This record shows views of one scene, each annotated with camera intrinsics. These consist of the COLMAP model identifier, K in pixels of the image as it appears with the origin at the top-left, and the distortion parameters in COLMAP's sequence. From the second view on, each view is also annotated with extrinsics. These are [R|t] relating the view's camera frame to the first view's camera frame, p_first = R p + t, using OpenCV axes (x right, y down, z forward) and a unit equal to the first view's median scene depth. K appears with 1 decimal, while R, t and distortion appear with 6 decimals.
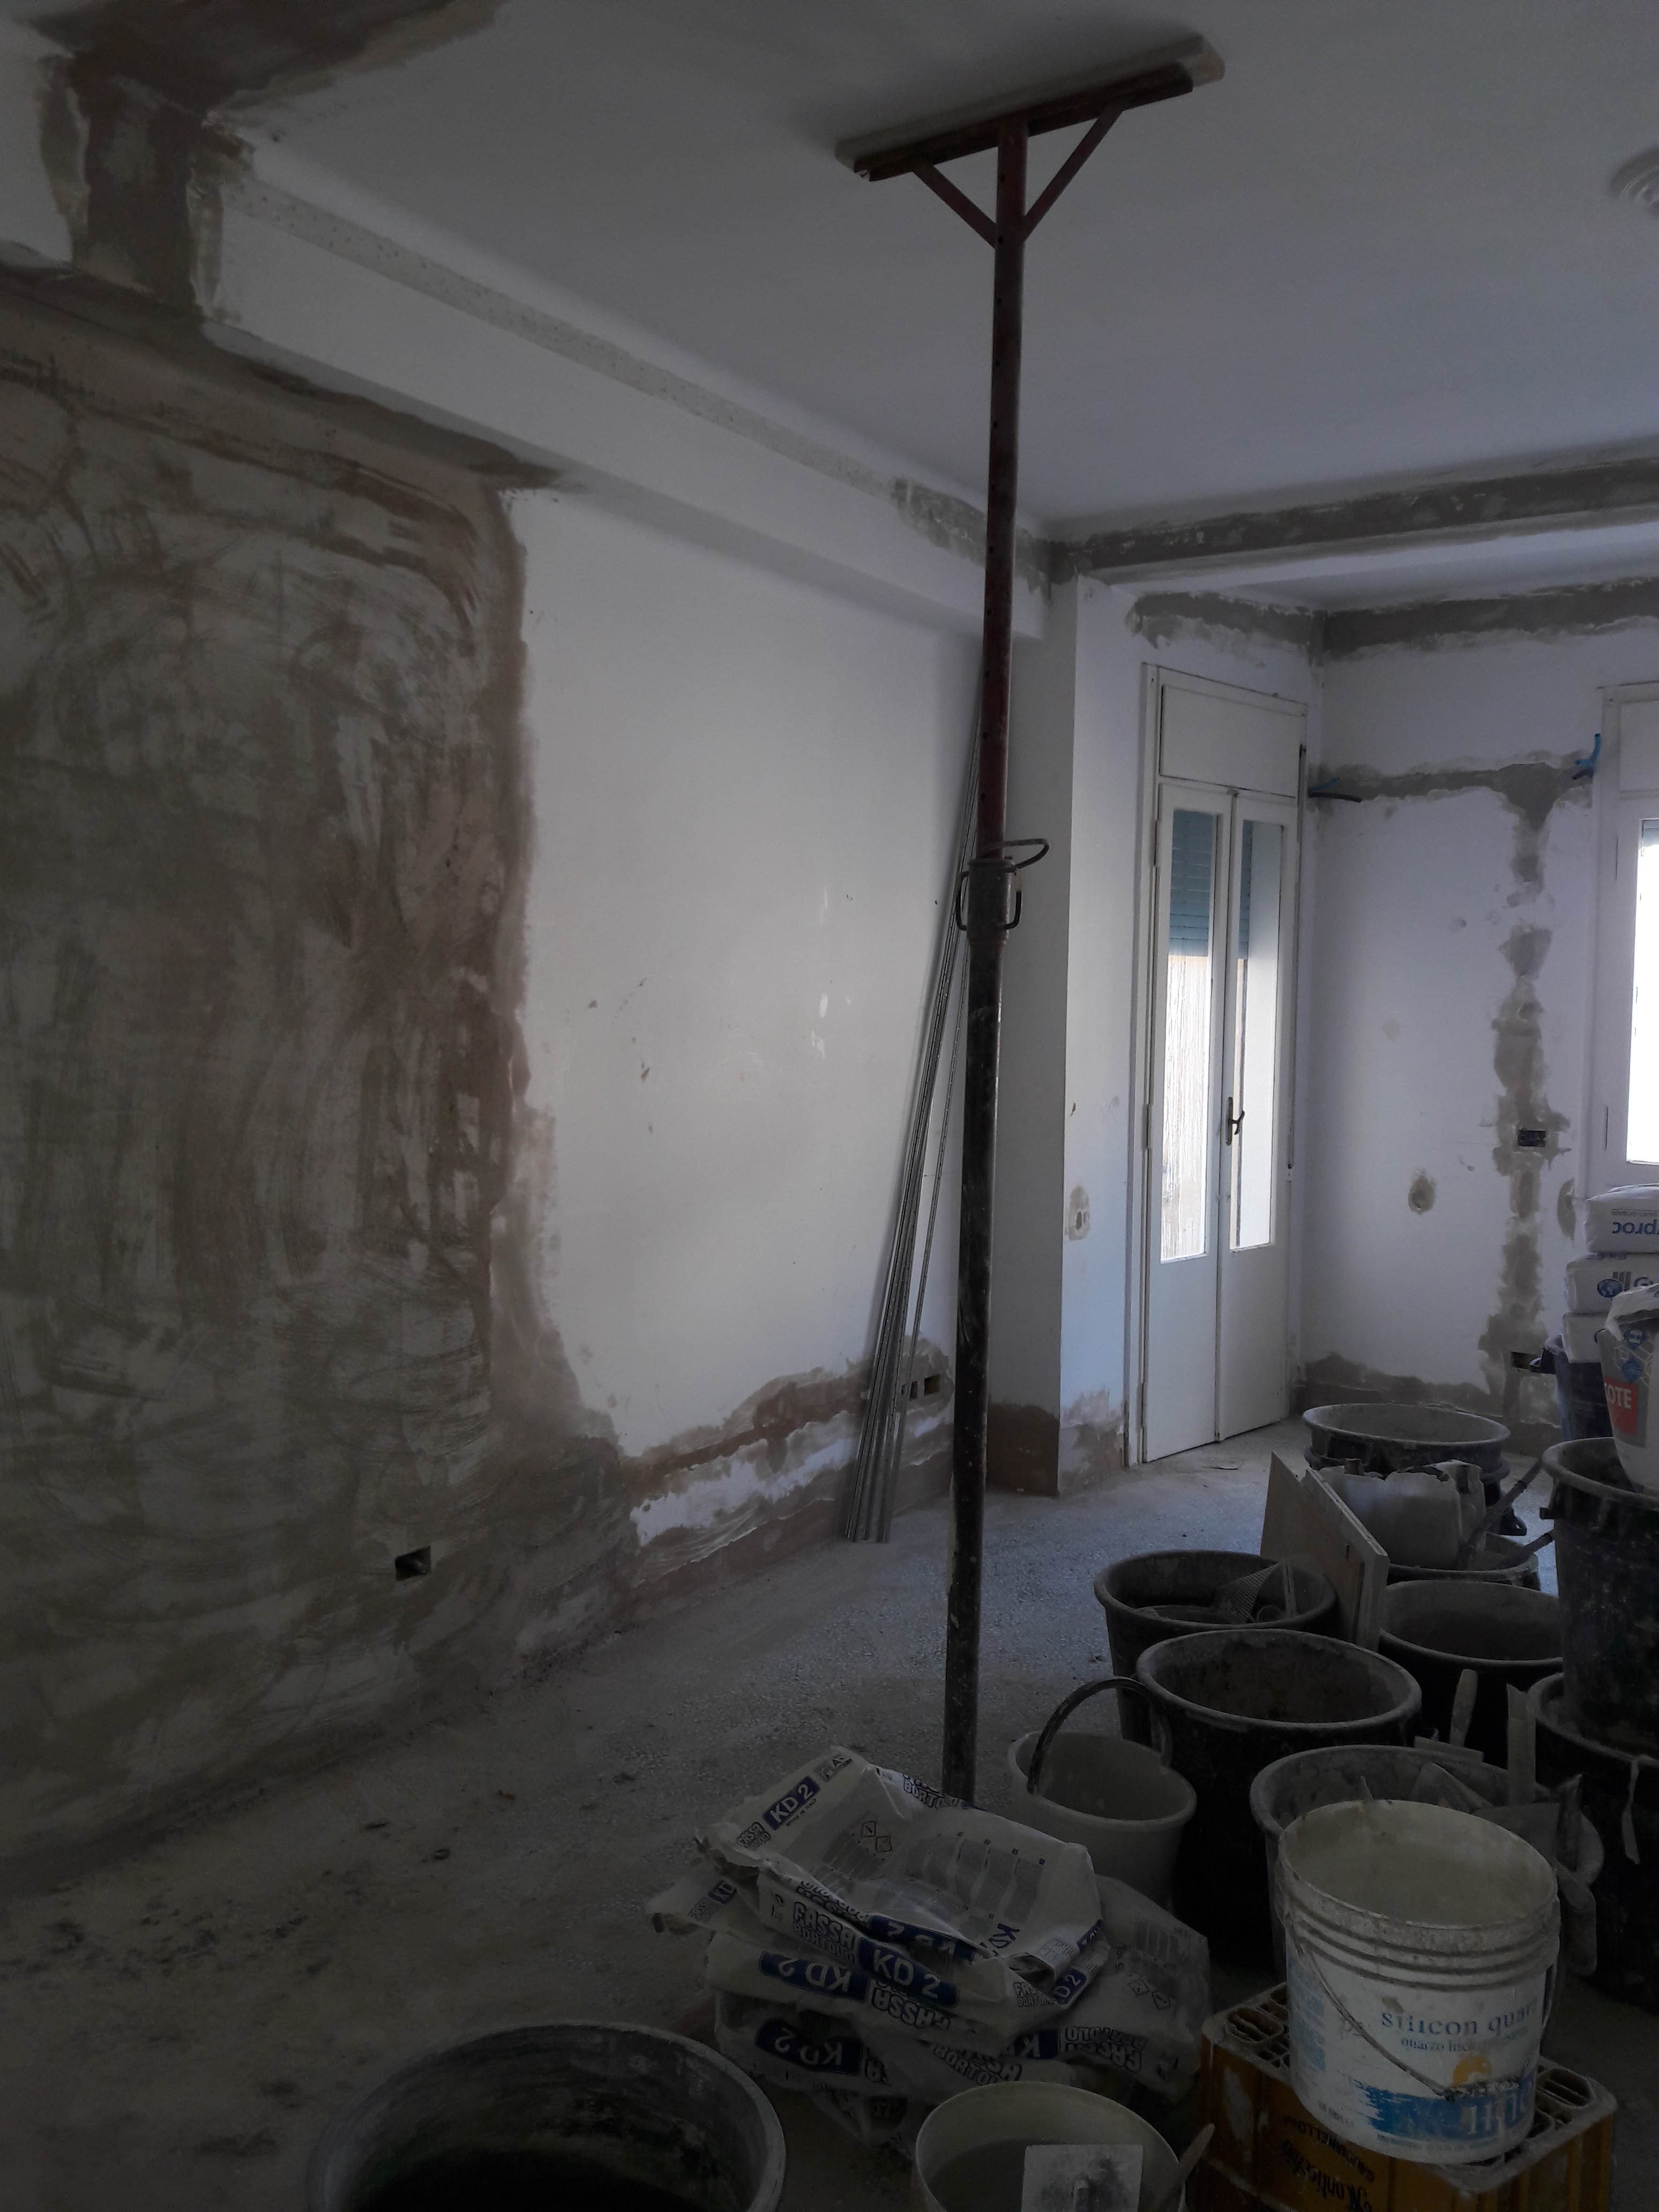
lens RADIAL K [[1832.4, 0, 829.5], [0, 1832.4, 1106.0], [0, 0, 1]] dist [-0.002391, -0.010366]
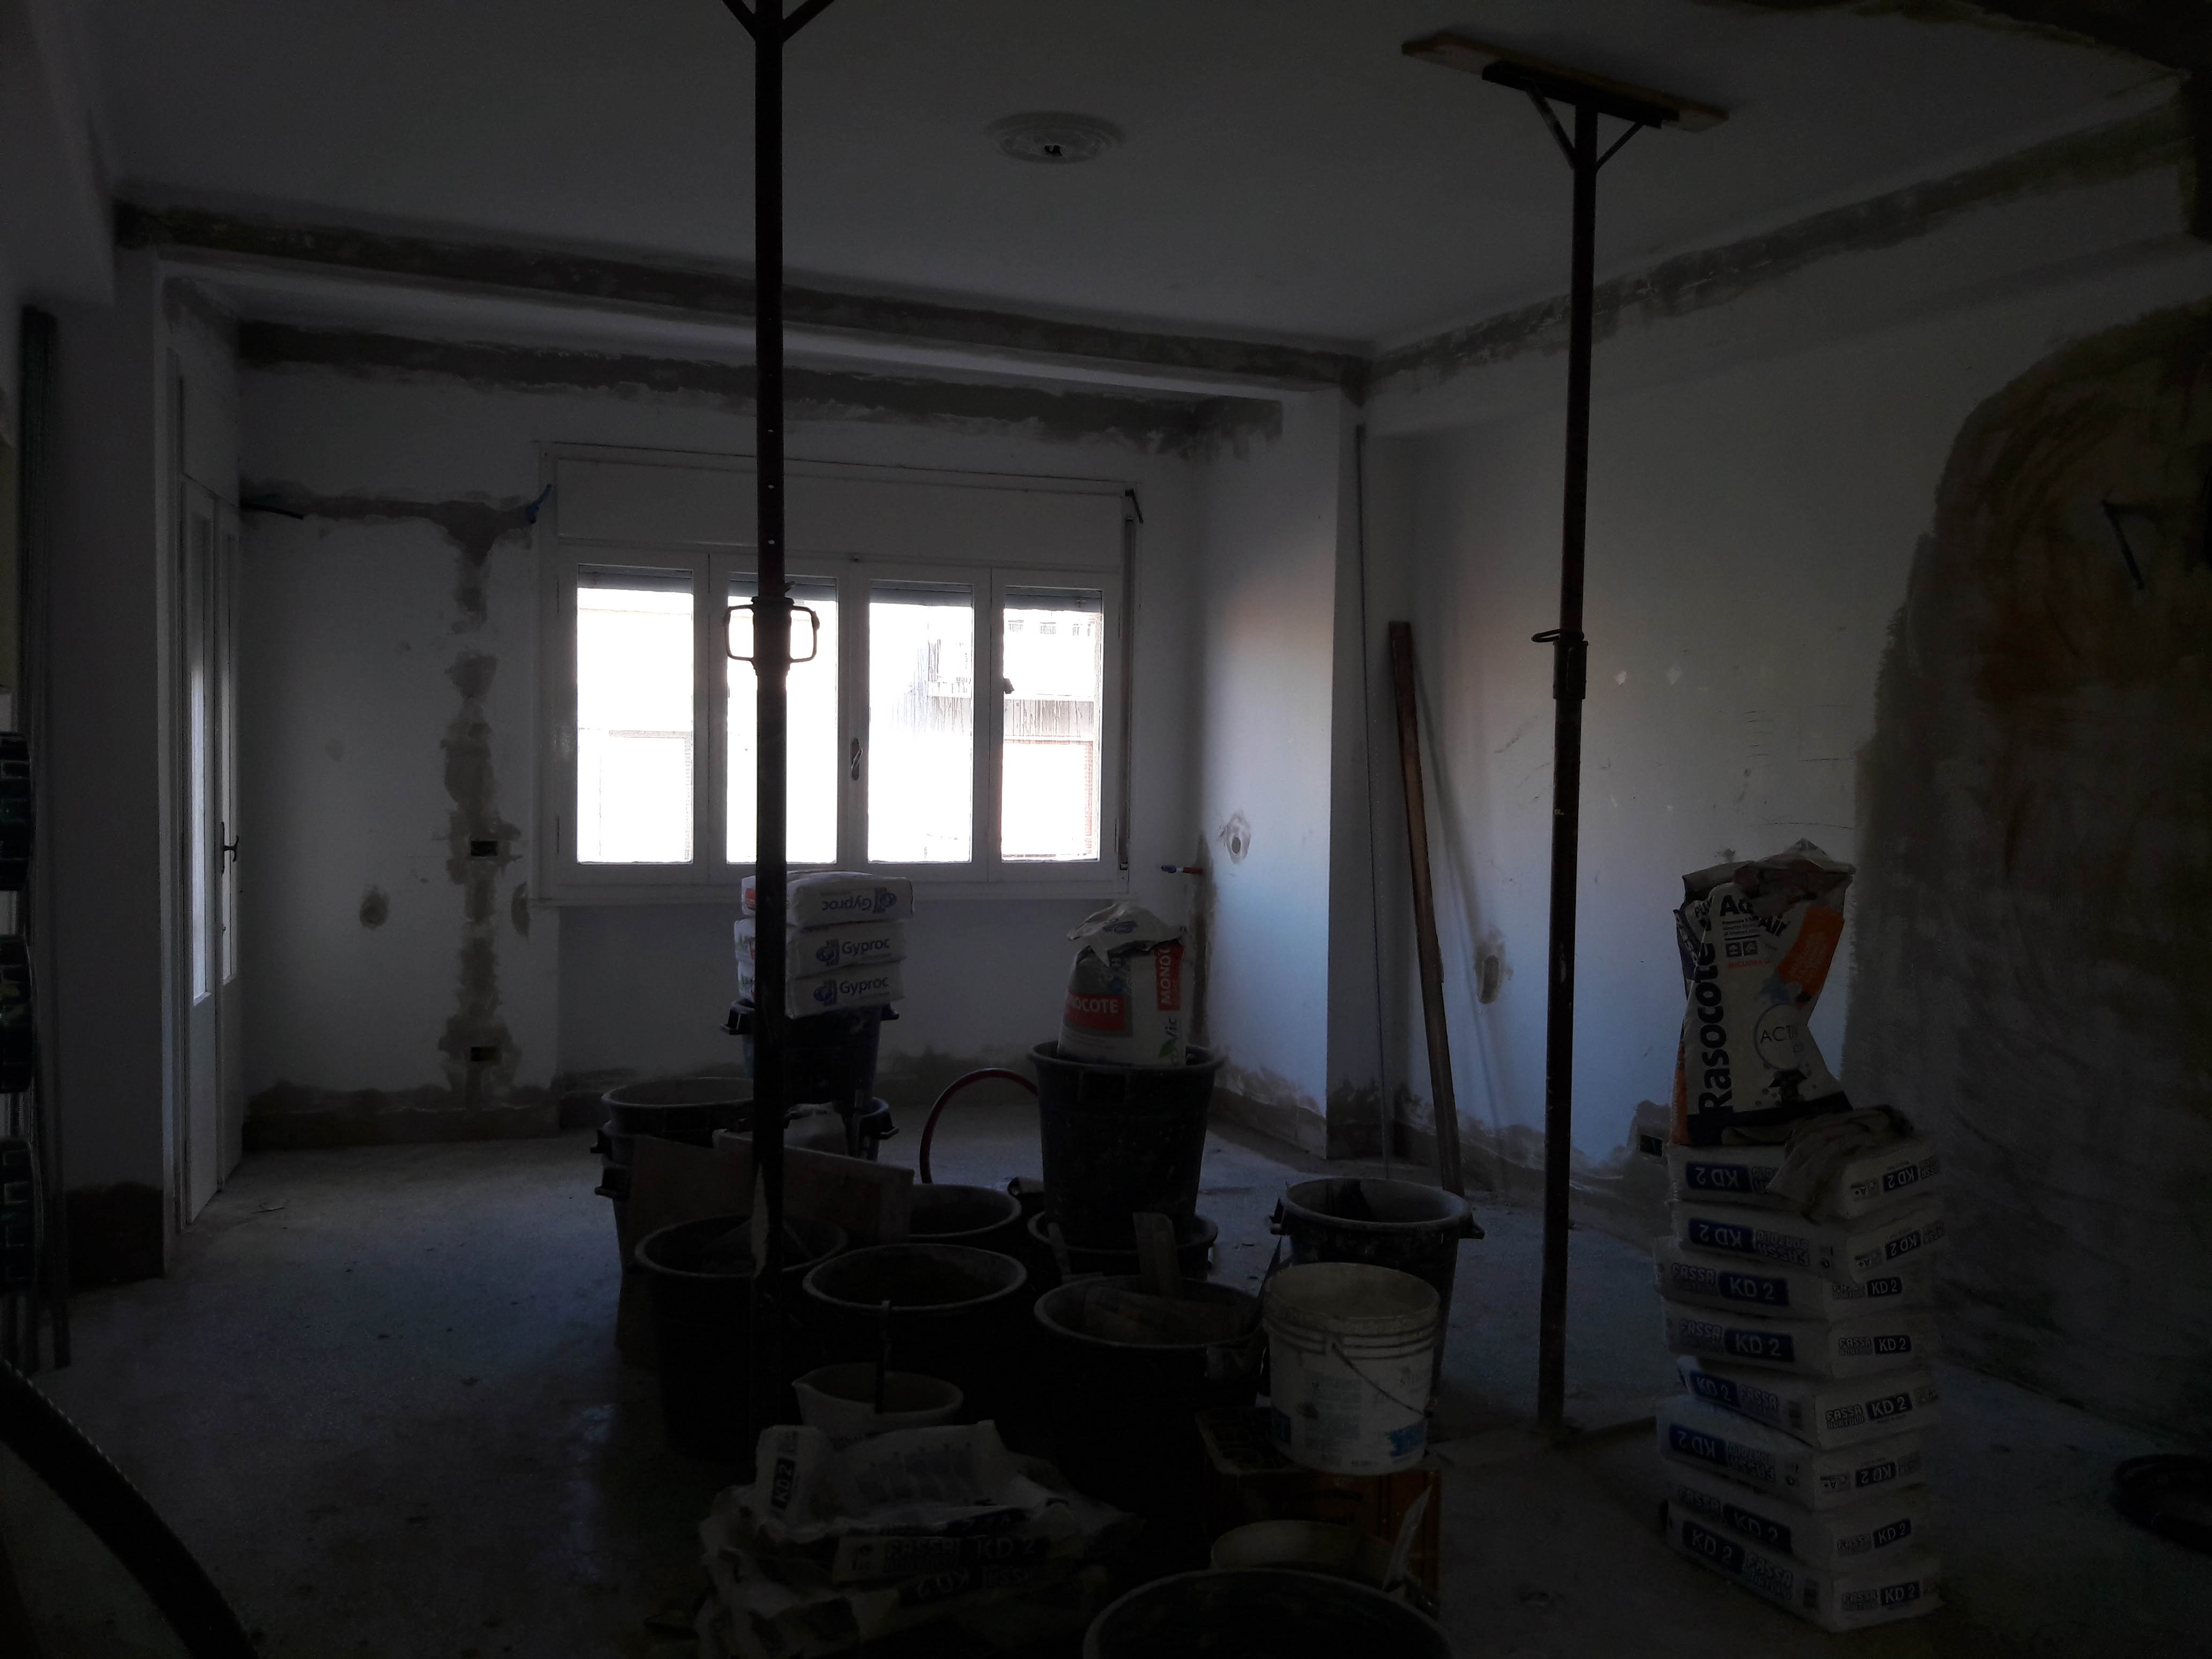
lens RADIAL K [[1832.4, 0, 1106.0], [0, 1832.4, 829.5], [0, 0, 1]] dist [-0.002391, -0.010366]
pose [[0.509556, -0.045121, 0.859254, -0.361251], [0.042131, 0.998735, 0.027461, -0.007868], [-0.859406, 0.022208, 0.510812, 0.128863]]
